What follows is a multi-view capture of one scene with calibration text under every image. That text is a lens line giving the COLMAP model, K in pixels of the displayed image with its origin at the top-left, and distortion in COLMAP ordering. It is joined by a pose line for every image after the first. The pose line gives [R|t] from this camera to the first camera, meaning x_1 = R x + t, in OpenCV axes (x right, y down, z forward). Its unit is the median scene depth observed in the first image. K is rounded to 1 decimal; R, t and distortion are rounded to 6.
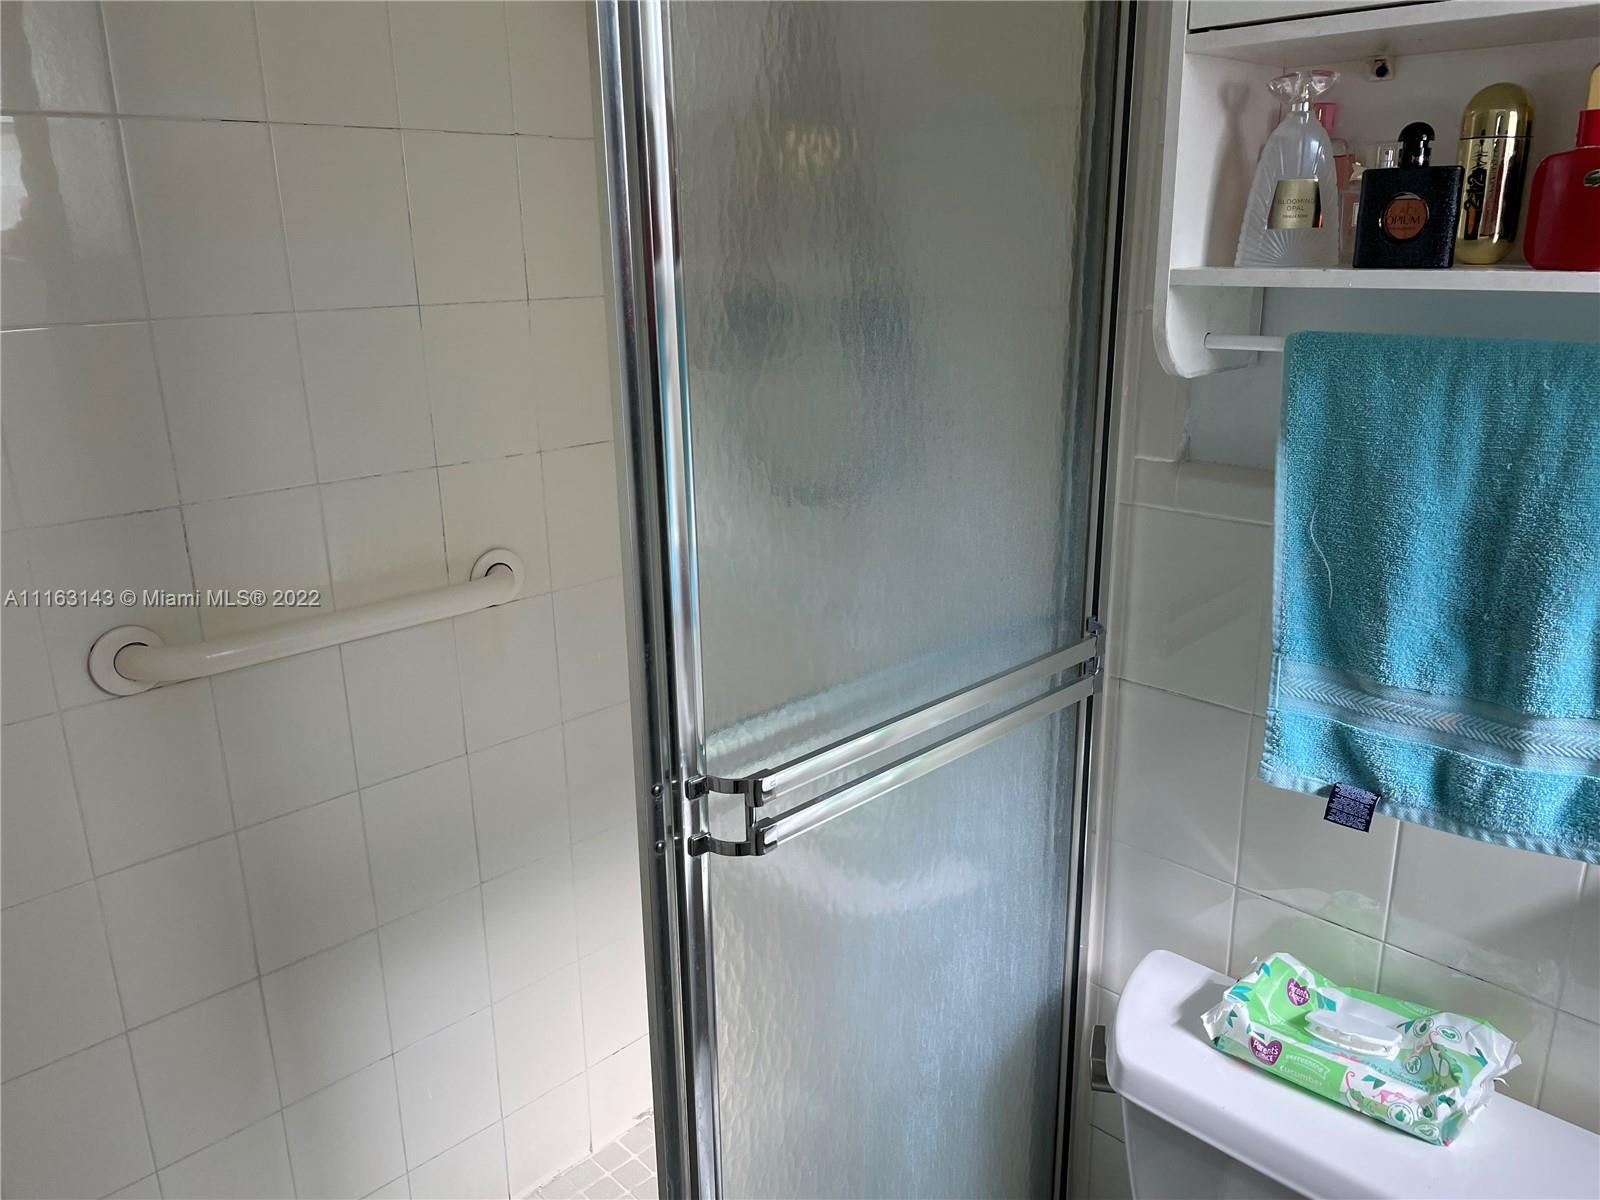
lens RADIAL K [[1201.3, 0, 797.3], [0, 1201.3, 585.4], [0, 0, 1]] dist [0.084930, -0.113375]
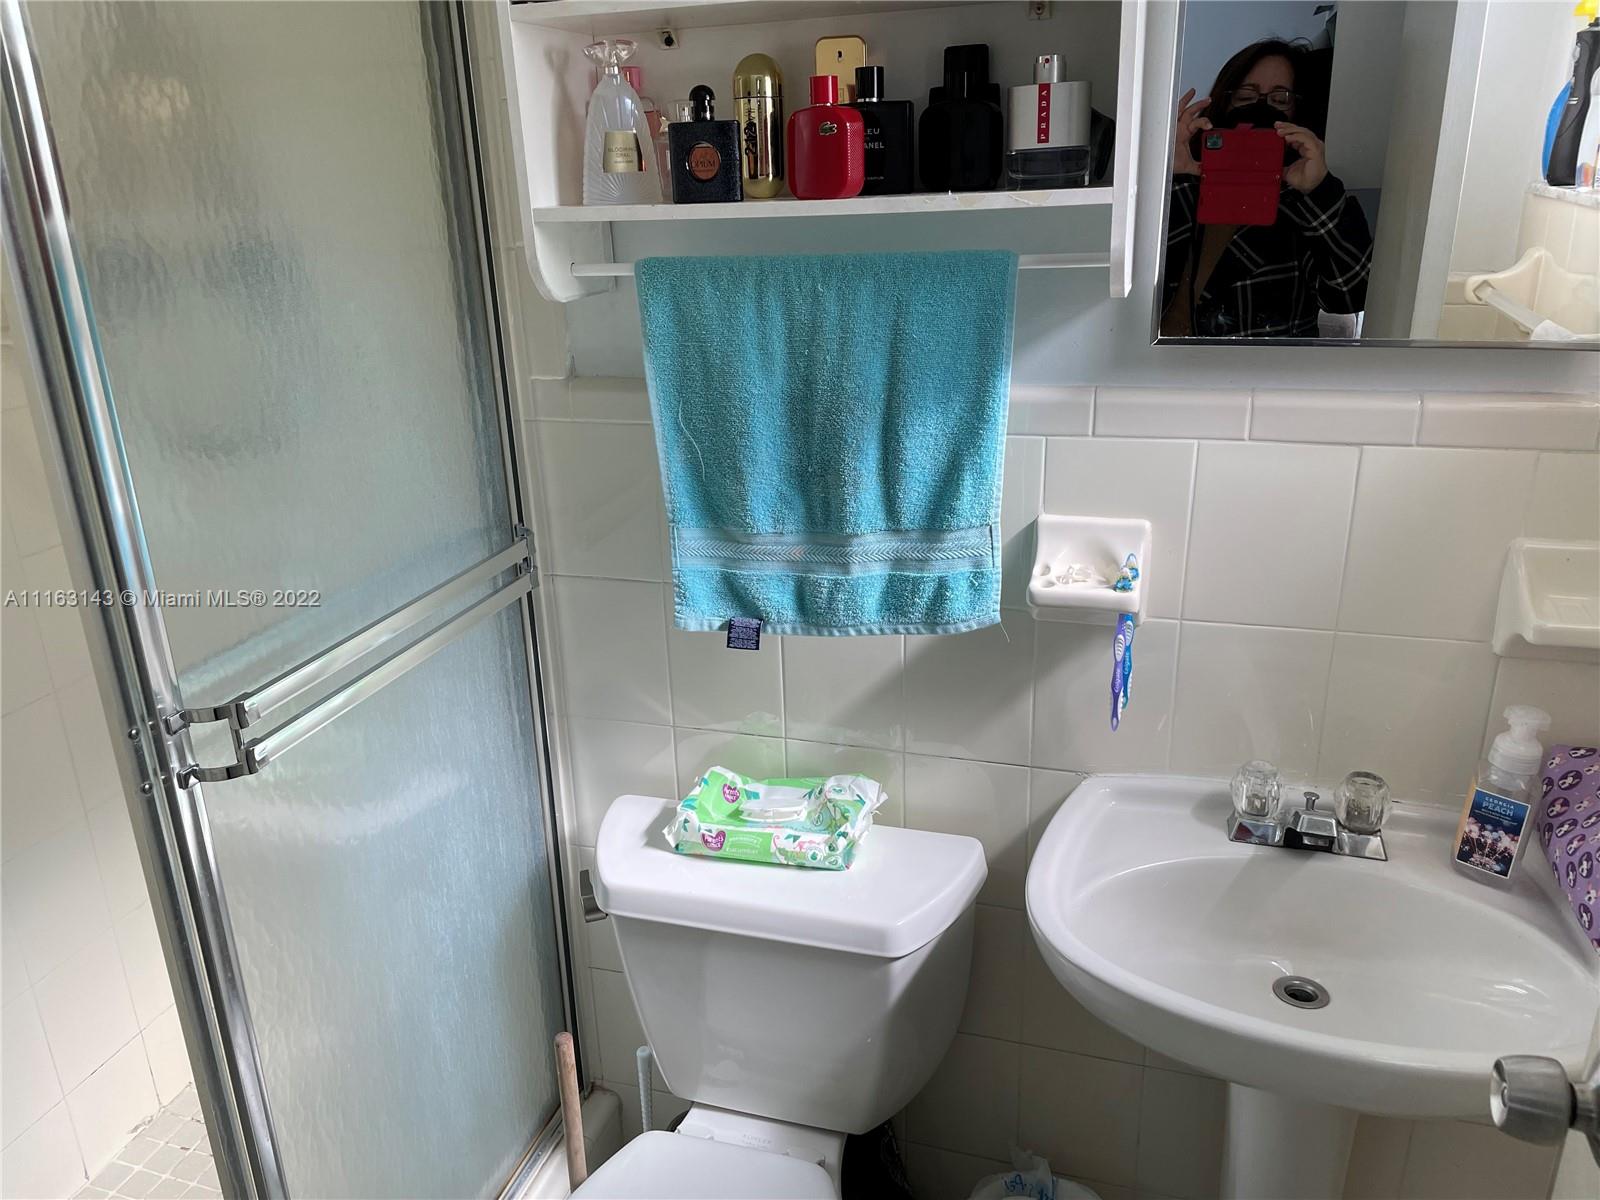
lens RADIAL K [[1201.3, 0, 797.3], [0, 1201.3, 585.4], [0, 0, 1]] dist [0.084930, -0.113375]
pose [[0.875608, -0.174386, 0.450444, -0.055601], [0.155807, 0.984676, 0.078340, 0.043107], [-0.457203, 0.001588, 0.889361, -0.147118]]
